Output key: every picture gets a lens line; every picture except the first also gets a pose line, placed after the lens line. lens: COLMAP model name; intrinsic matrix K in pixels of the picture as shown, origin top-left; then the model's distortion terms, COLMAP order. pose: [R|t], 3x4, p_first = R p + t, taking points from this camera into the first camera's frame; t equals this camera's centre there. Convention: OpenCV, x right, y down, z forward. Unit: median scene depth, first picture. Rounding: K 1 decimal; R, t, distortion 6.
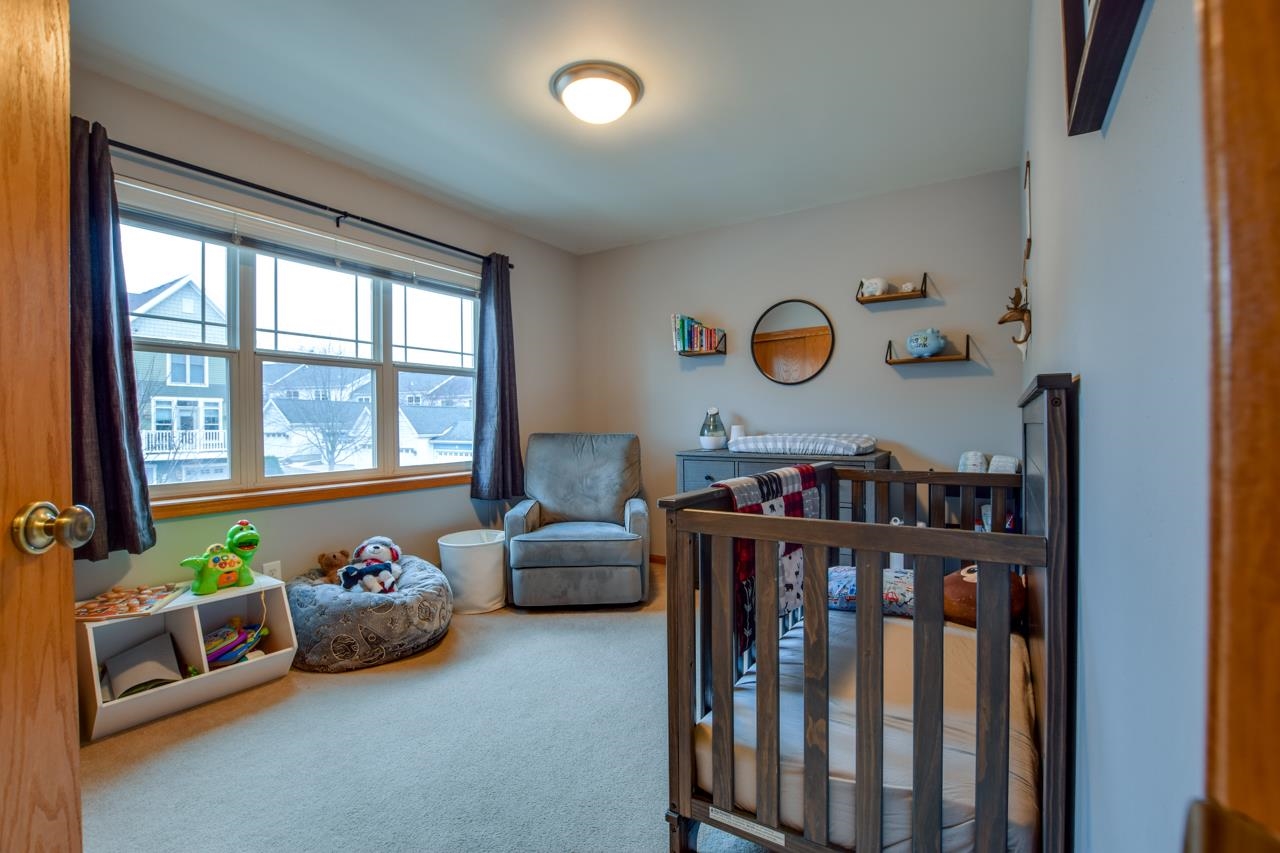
lens RADIAL K [[566.9, 0, 641.0], [0, 566.9, 421.3], [0, 0, 1]] dist [-0.018121, 0.000773]
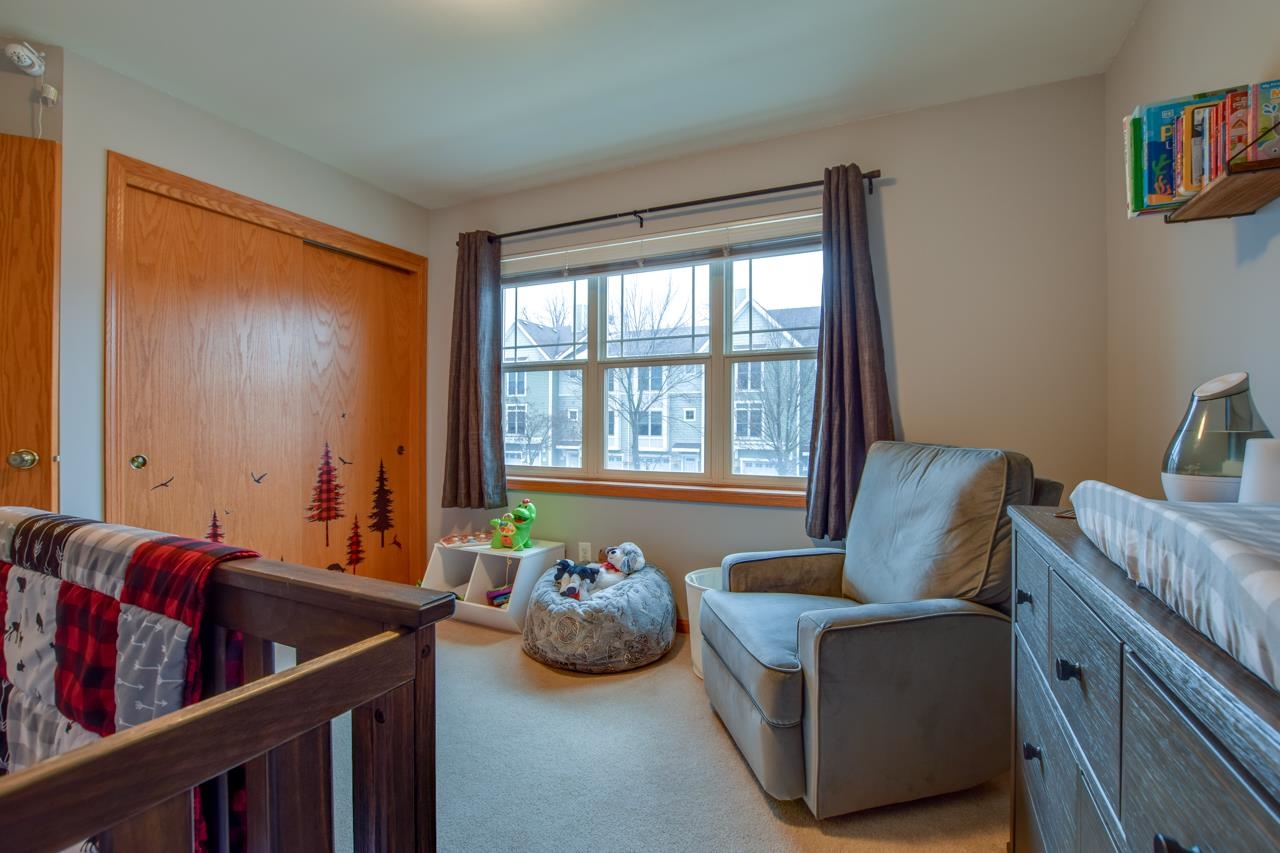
lens RADIAL K [[566.9, 0, 641.4], [0, 566.9, 426.9], [0, 0, 1]] dist [-0.018121, 0.000773]
pose [[0.136445, 0.007613, -0.990618, 0.473564], [-0.004330, 0.999965, 0.007089, 0.003187], [0.990638, 0.003322, 0.136473, 0.881506]]
